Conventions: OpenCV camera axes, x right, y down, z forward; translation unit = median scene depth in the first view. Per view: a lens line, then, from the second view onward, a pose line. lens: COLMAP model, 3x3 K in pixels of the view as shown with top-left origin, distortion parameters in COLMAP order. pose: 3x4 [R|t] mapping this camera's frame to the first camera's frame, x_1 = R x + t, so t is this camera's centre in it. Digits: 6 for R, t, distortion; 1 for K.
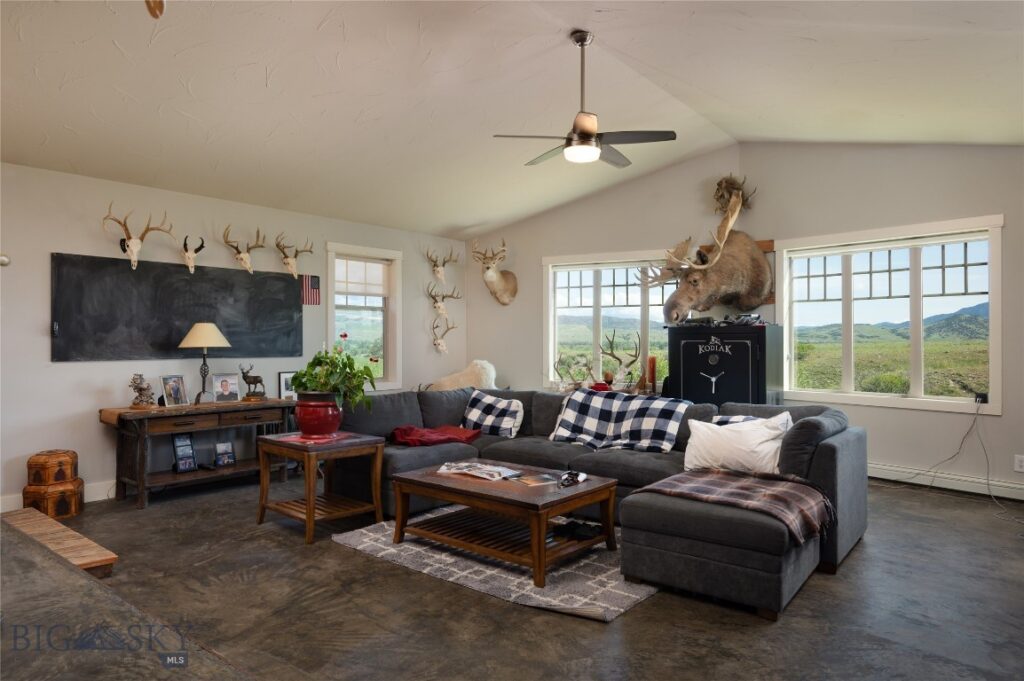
lens RADIAL K [[646.9, 0, 516.3], [0, 646.9, 339.8], [0, 0, 1]] dist [-0.007399, 0.004108]
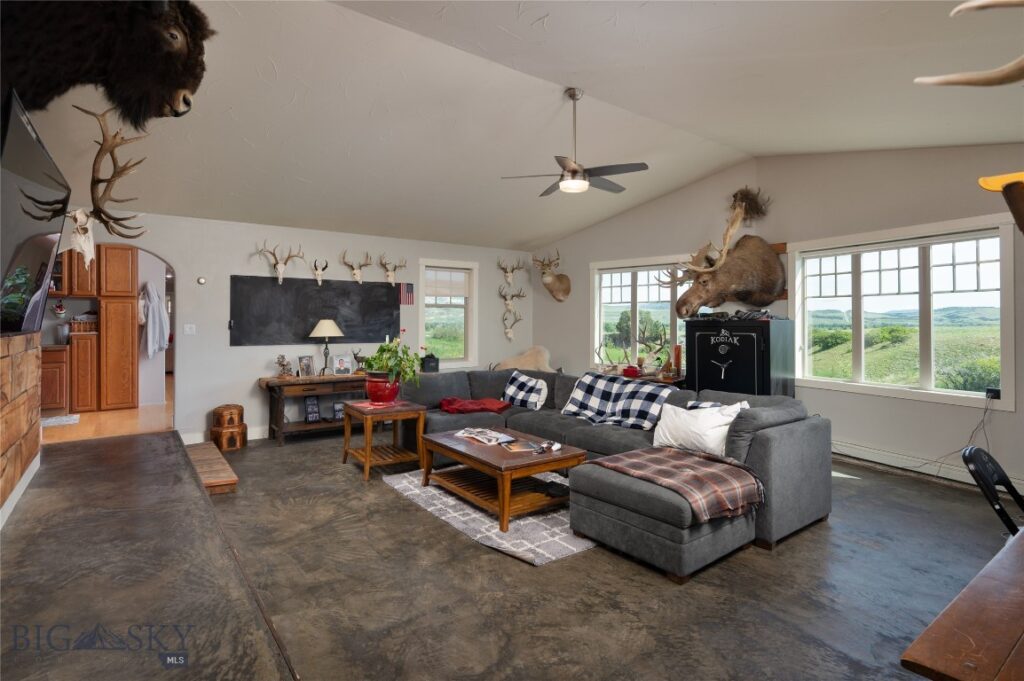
lens RADIAL K [[511.5, 0, 479.9], [0, 511.5, 316.0], [0, 0, 1]] dist [-0.002757, 0.001338]
pose [[0.959020, -0.003483, -0.283315, 0.197568], [-0.000084, 0.999921, -0.012575, -0.023336], [0.283337, 0.012084, 0.958944, 0.004691]]
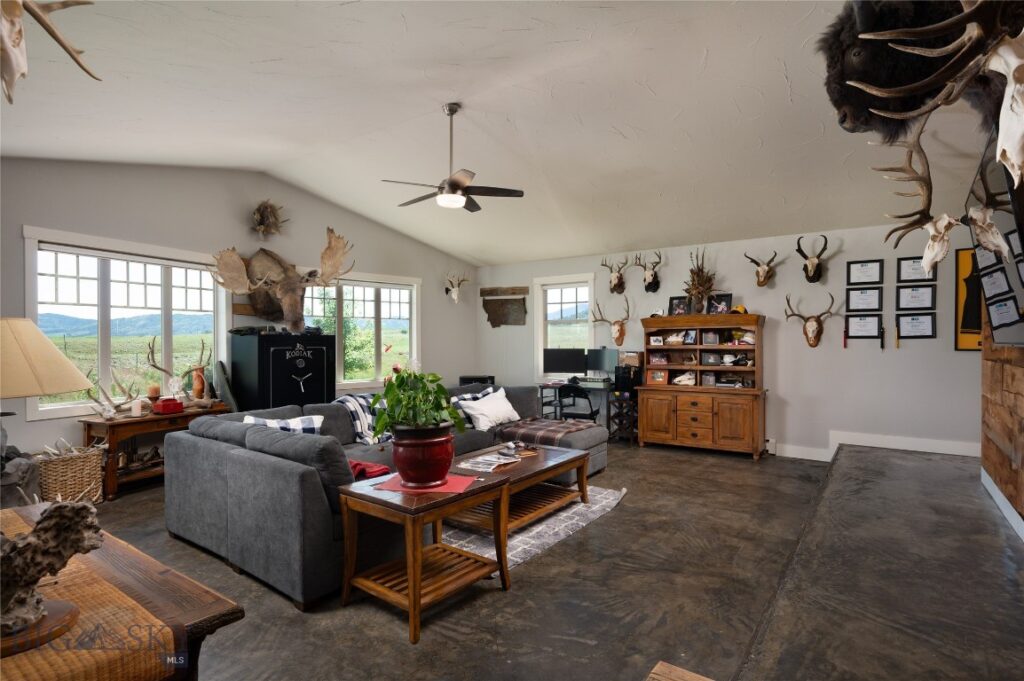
lens RADIAL K [[521.8, 0, 511.4], [0, 521.8, 346.1], [0, 0, 1]] dist [0.043830, 0.000772]
pose [[-0.051496, -0.023056, 0.998407, -0.899282], [-0.005188, 0.999726, 0.022818, -0.032816], [-0.998660, -0.004005, -0.051602, 0.889902]]
